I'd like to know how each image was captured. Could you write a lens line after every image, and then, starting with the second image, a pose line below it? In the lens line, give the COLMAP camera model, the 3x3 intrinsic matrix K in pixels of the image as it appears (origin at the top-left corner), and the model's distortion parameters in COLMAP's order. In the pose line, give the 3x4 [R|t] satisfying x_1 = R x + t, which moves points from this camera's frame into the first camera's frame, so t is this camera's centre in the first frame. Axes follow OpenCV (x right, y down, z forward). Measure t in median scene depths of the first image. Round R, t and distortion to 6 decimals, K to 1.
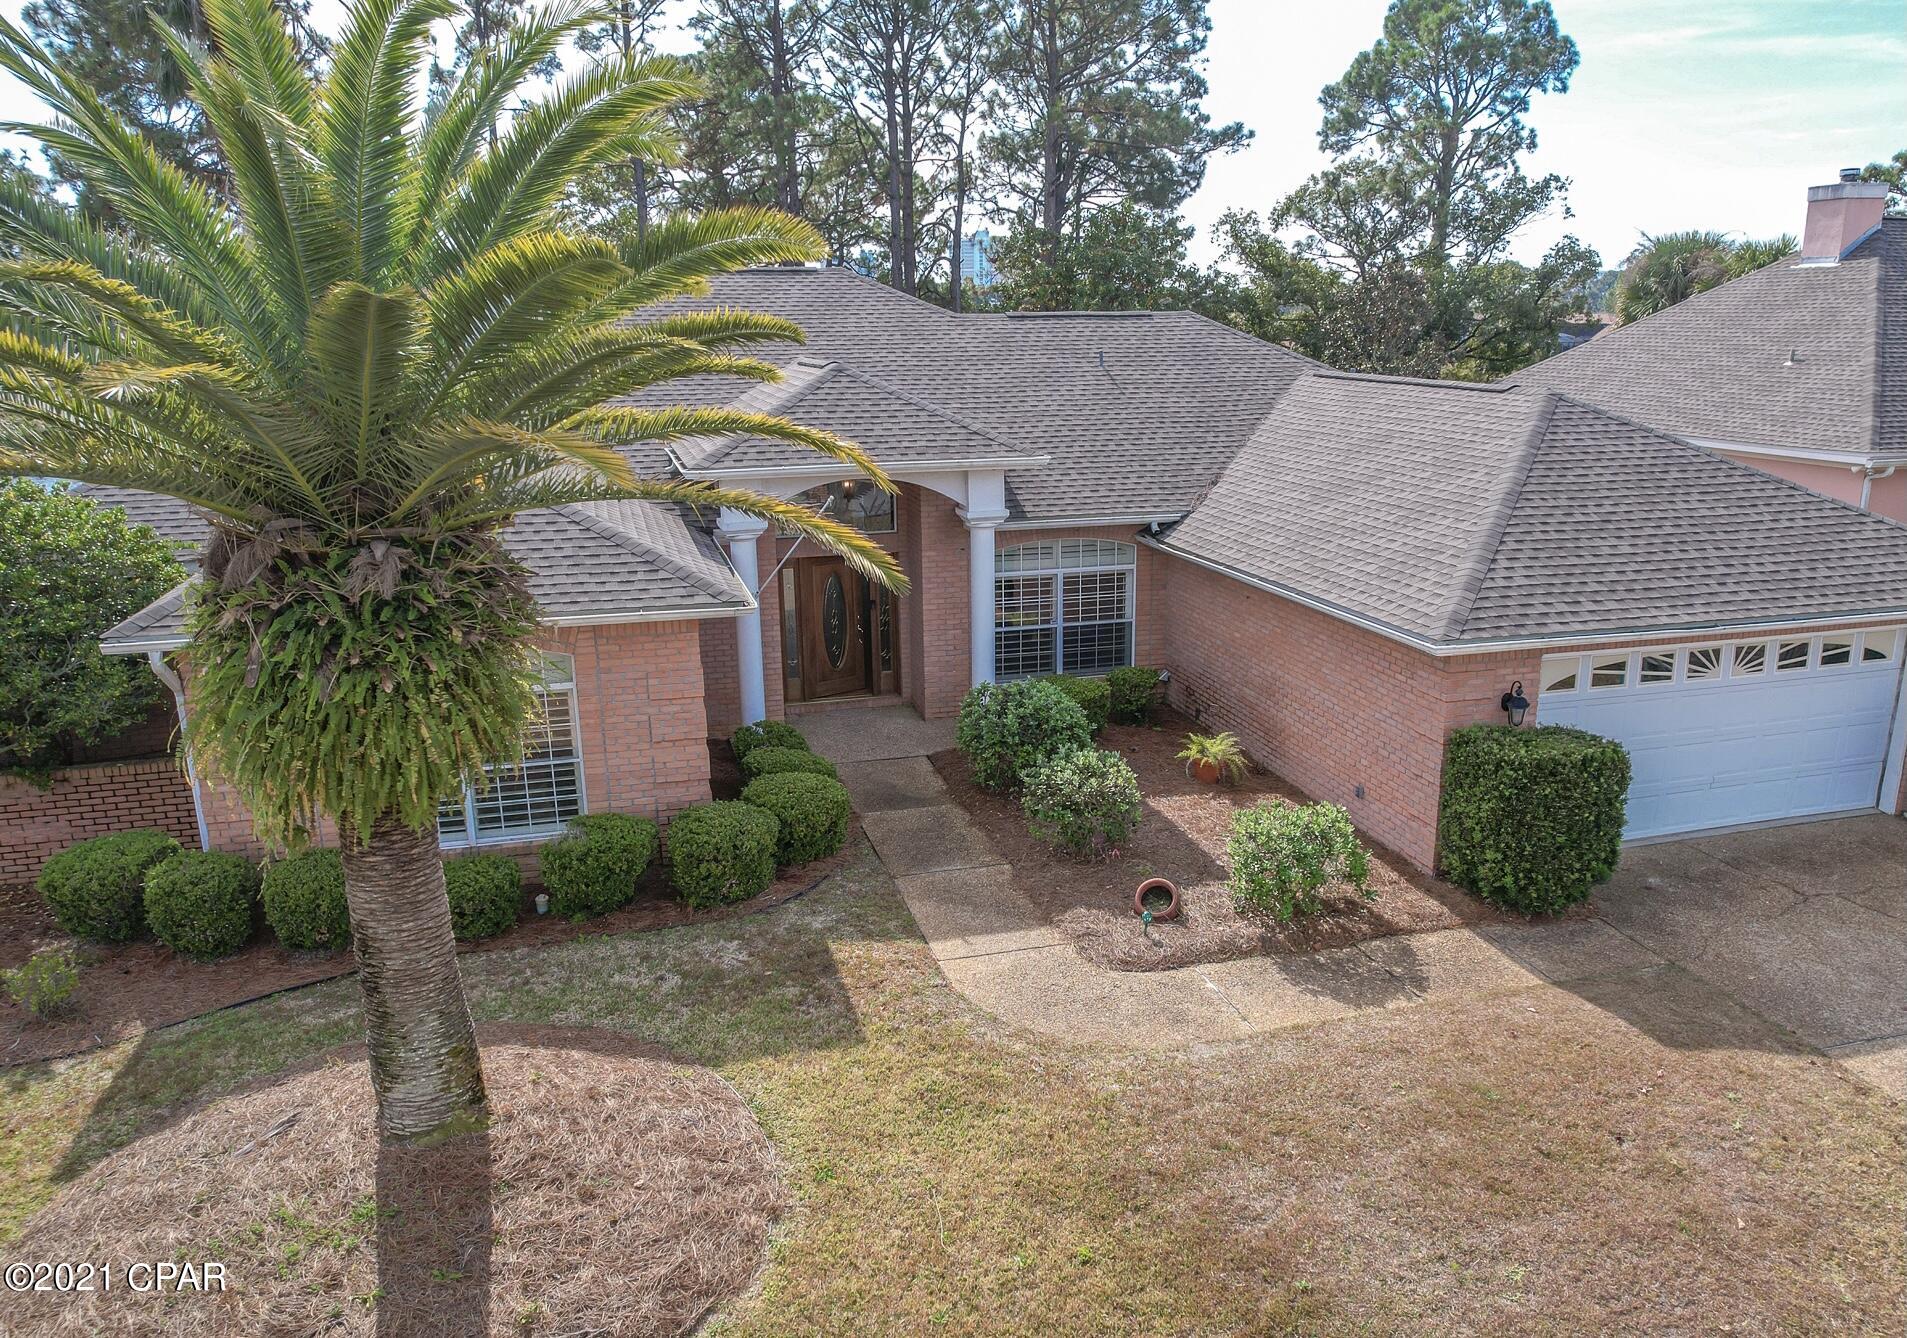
lens RADIAL K [[1372.1, 0, 1023.1], [0, 1372.1, 707.9], [0, 0, 1]] dist [-0.074987, 0.062132]
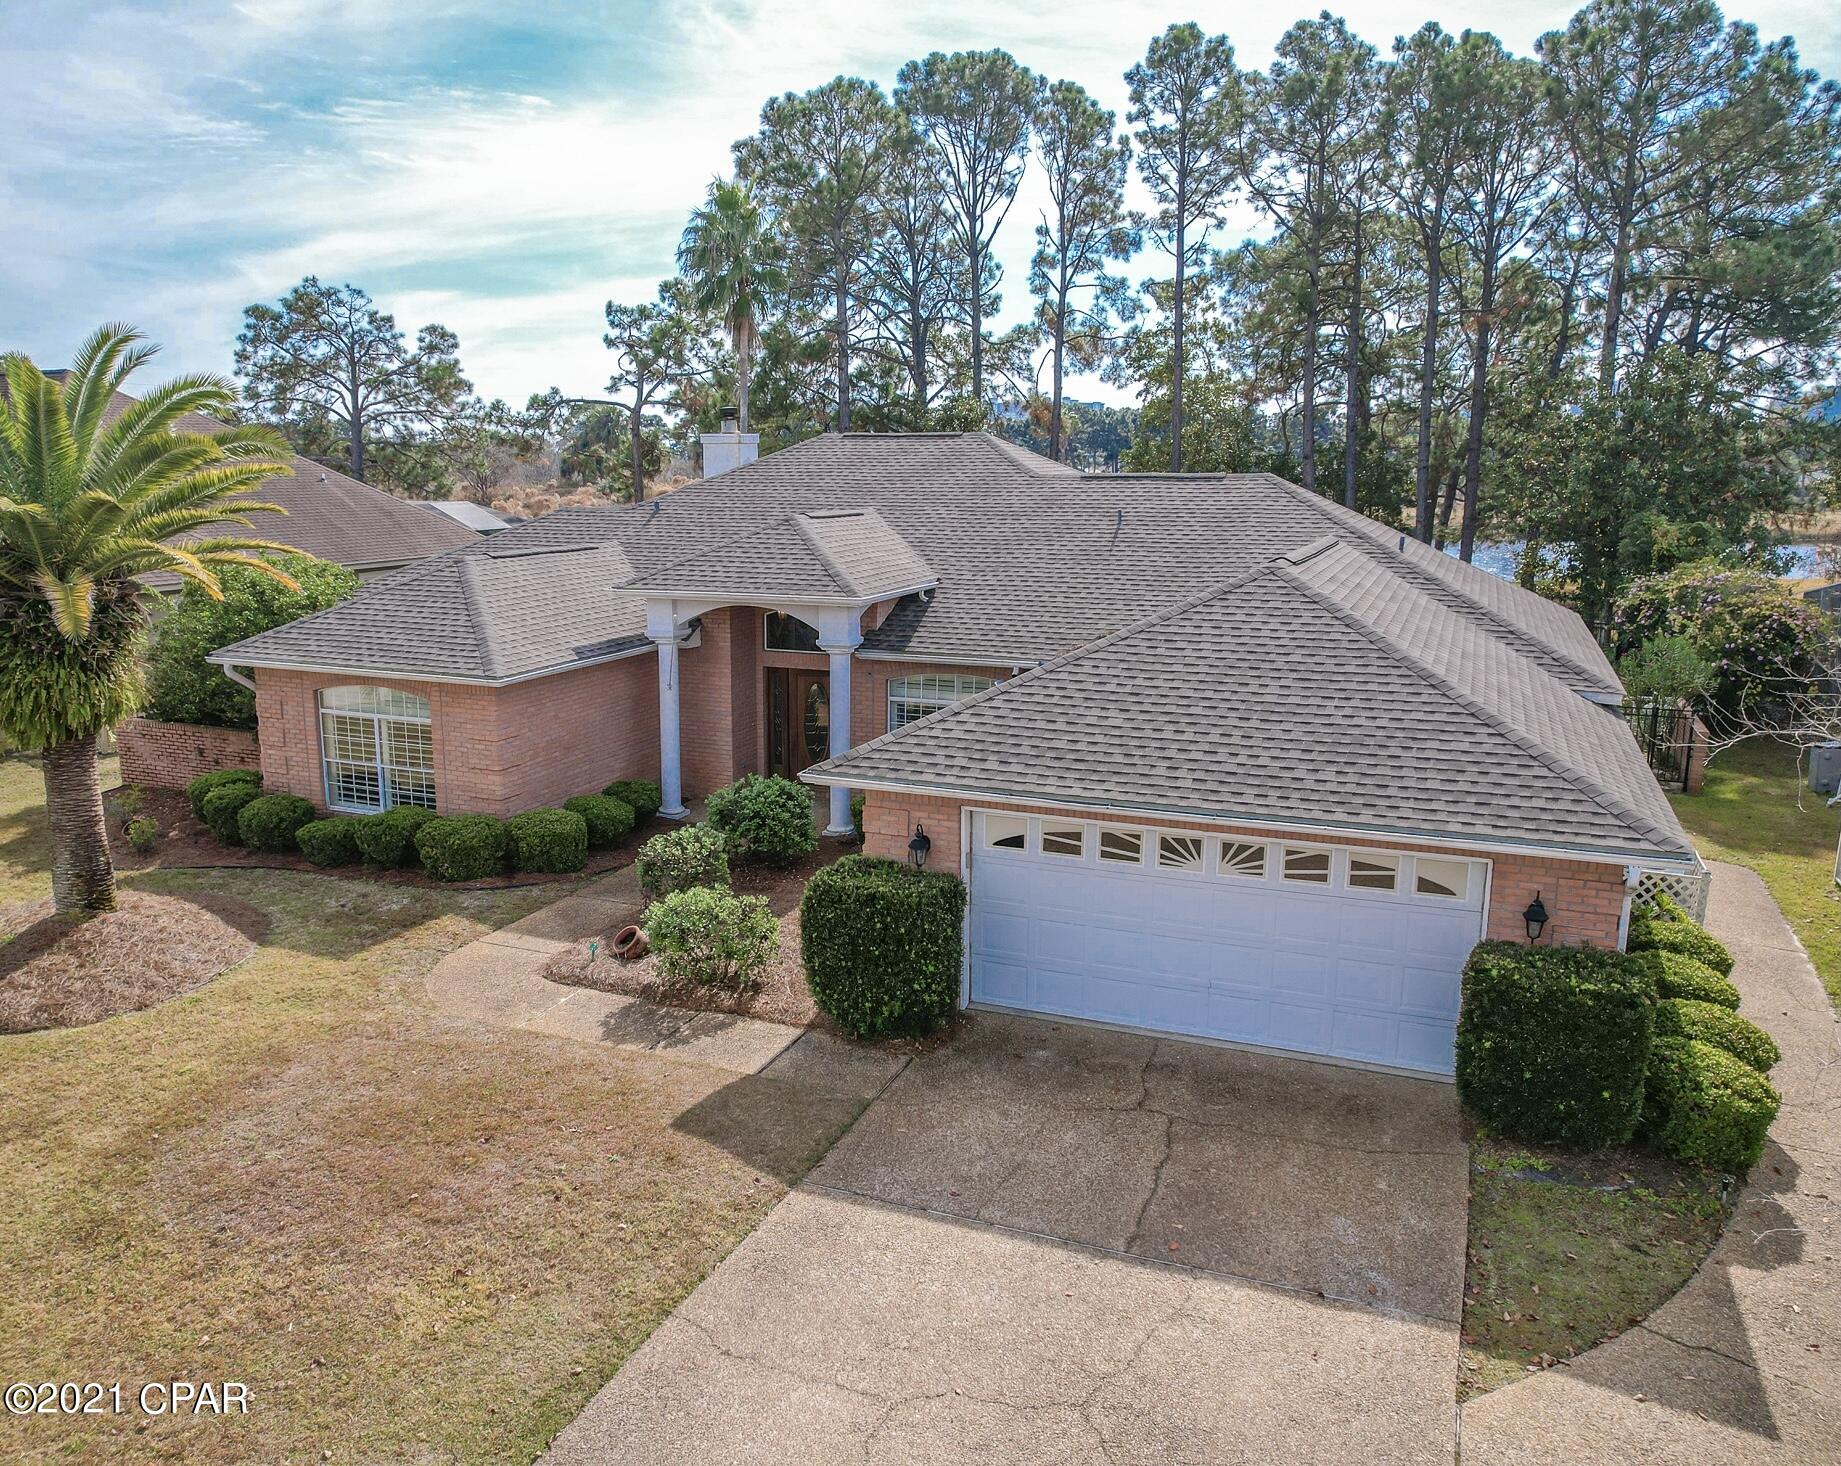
lens RADIAL K [[1384.4, 0, 920.5], [0, 1384.4, 733.0], [0, 0, 1]] dist [-0.037832, 0.002998]
pose [[0.773975, 0.126657, -0.620420, 0.963678], [-0.177877, 0.983827, -0.021056, -0.063100], [0.607720, 0.126655, 0.783987, 0.127329]]
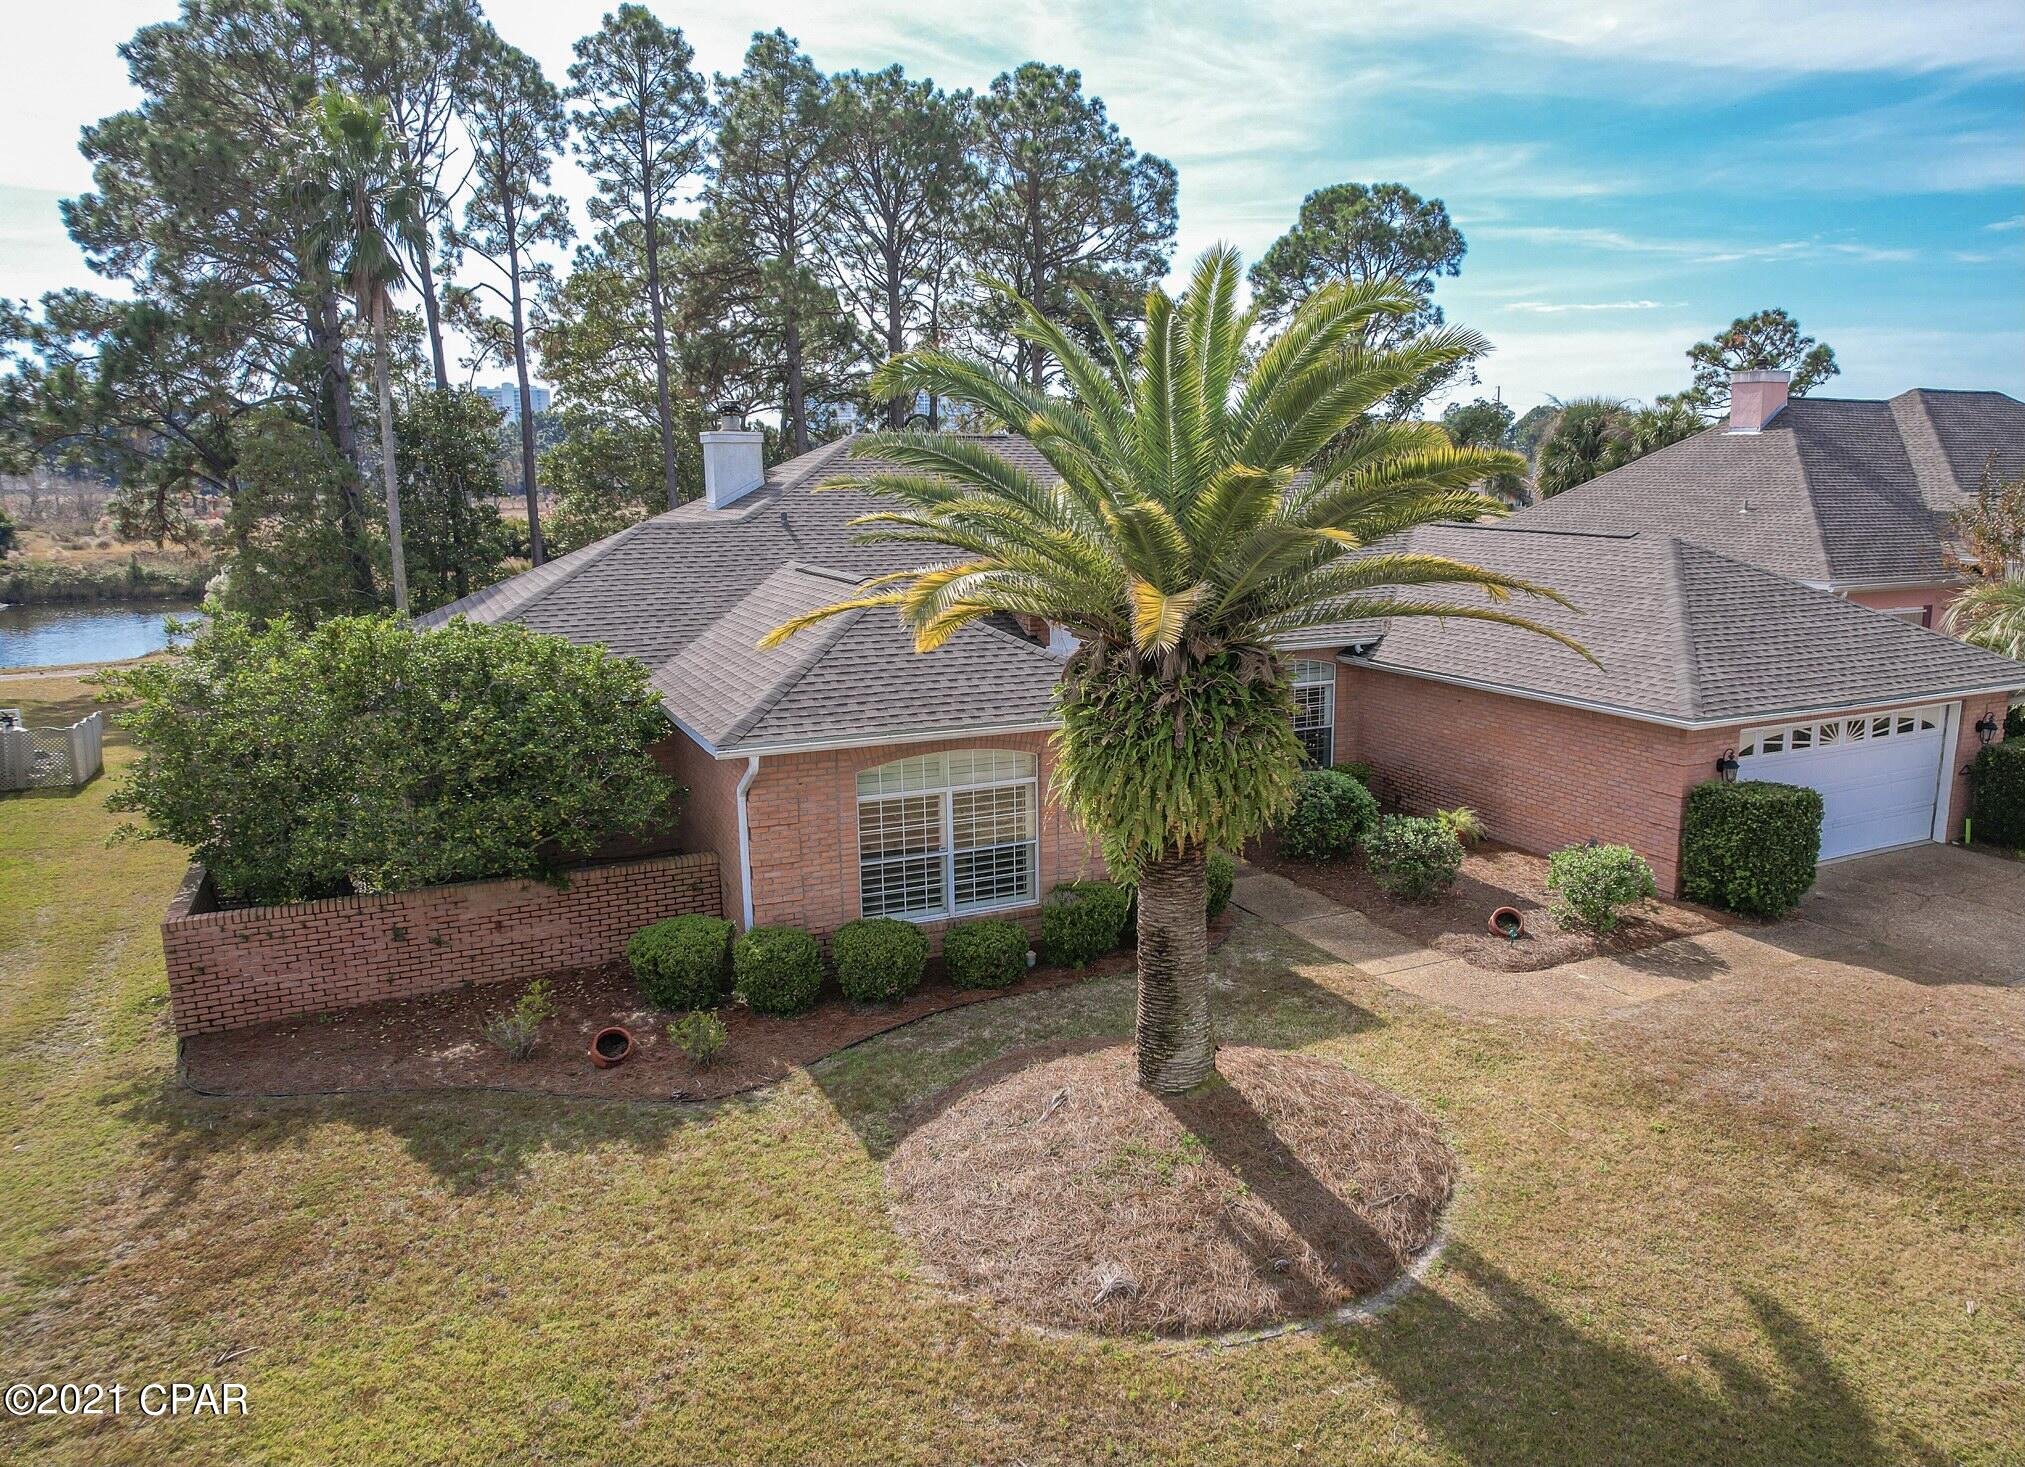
lens RADIAL K [[1357.6, 0, 1121.5], [0, 1357.6, 739.3], [0, 0, 1]] dist [-0.066767, 0.042591]
pose [[0.983693, -0.033253, 0.176757, -0.439167], [0.047157, 0.996064, -0.075050, 0.039952], [-0.173566, 0.082162, 0.981389, -0.196756]]
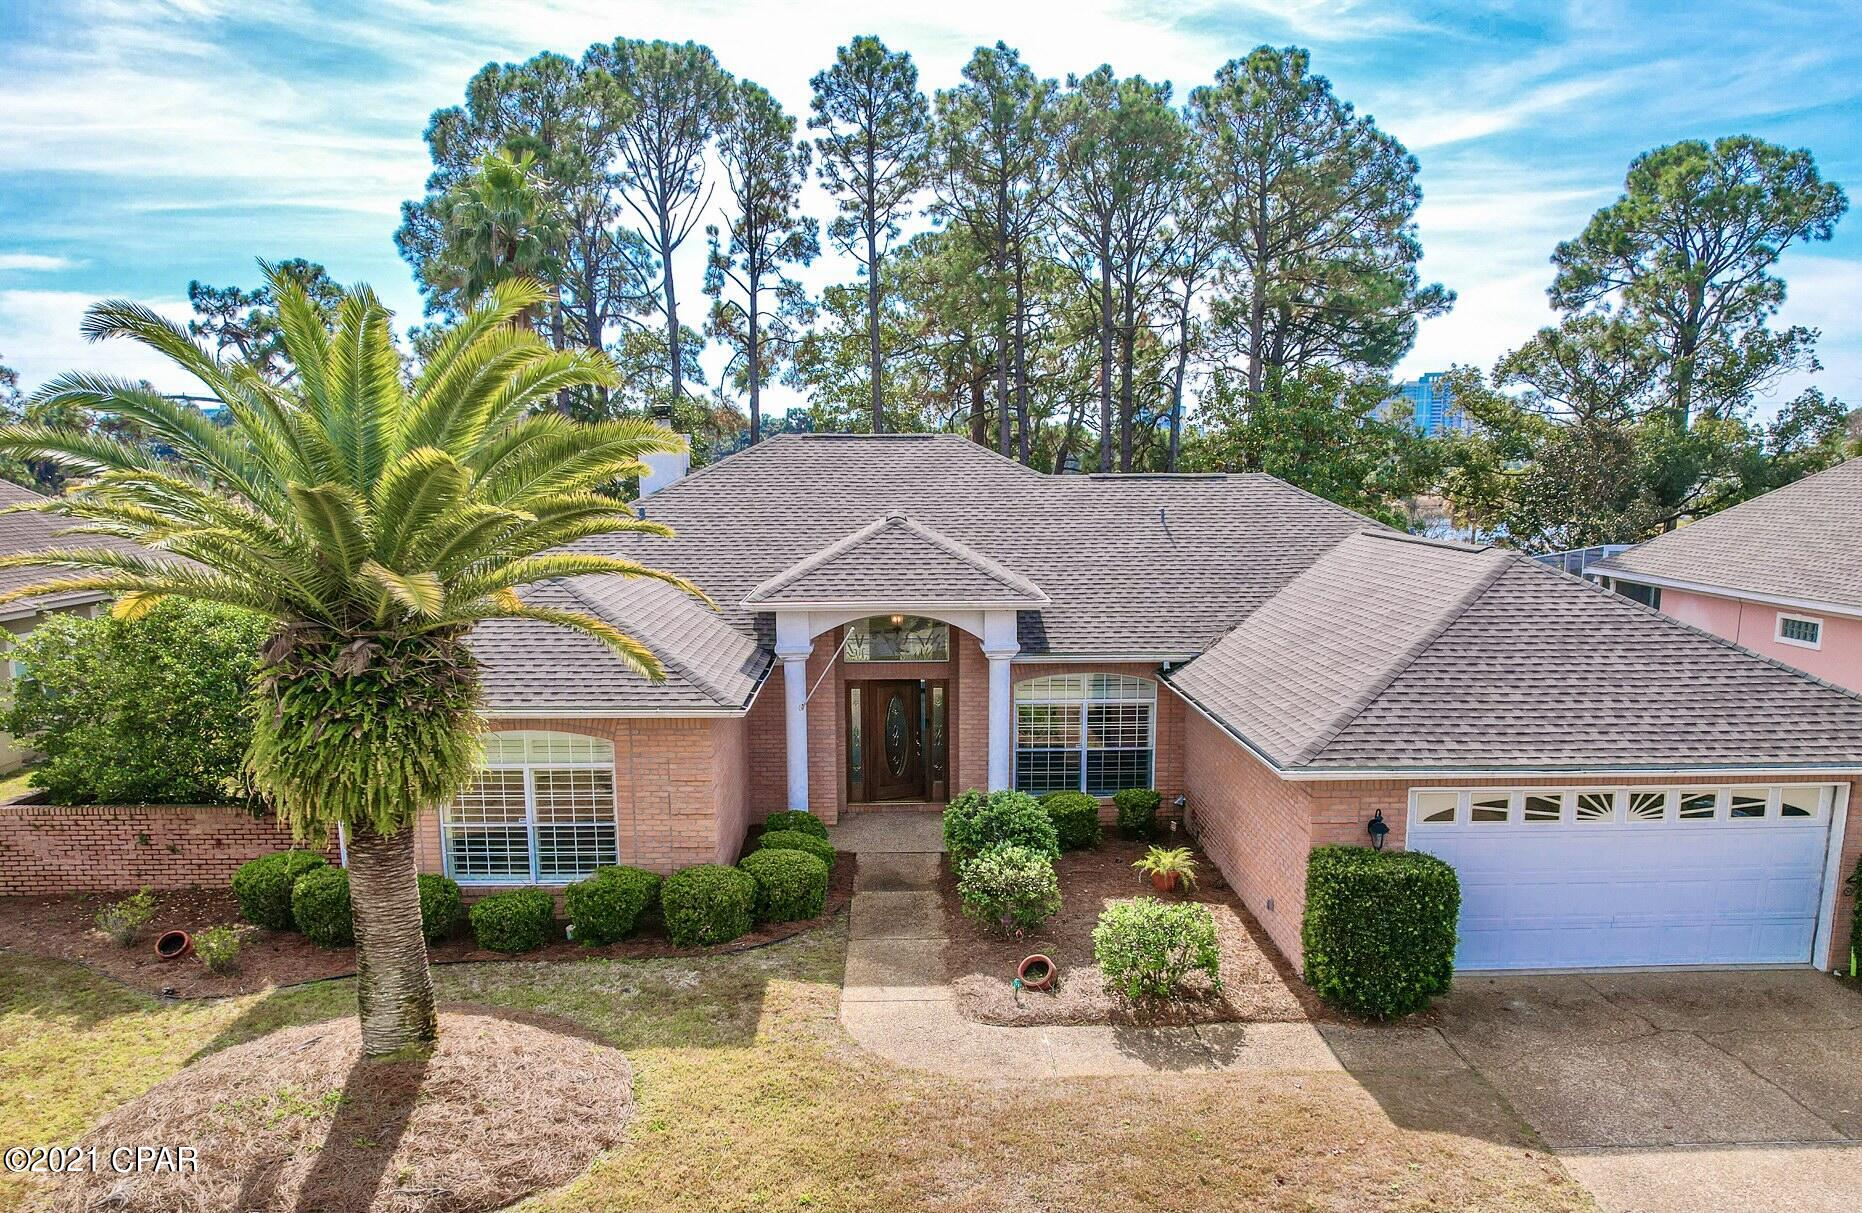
lens RADIAL K [[1367.5, 0, 972.8], [0, 1367.5, 743.6], [0, 0, 1]] dist [-0.076105, 0.068189]
pose [[0.969245, 0.052357, -0.240465, 0.285582], [-0.070633, 0.995180, -0.068021, 0.024752], [0.235745, 0.082913, 0.968271, -0.153143]]
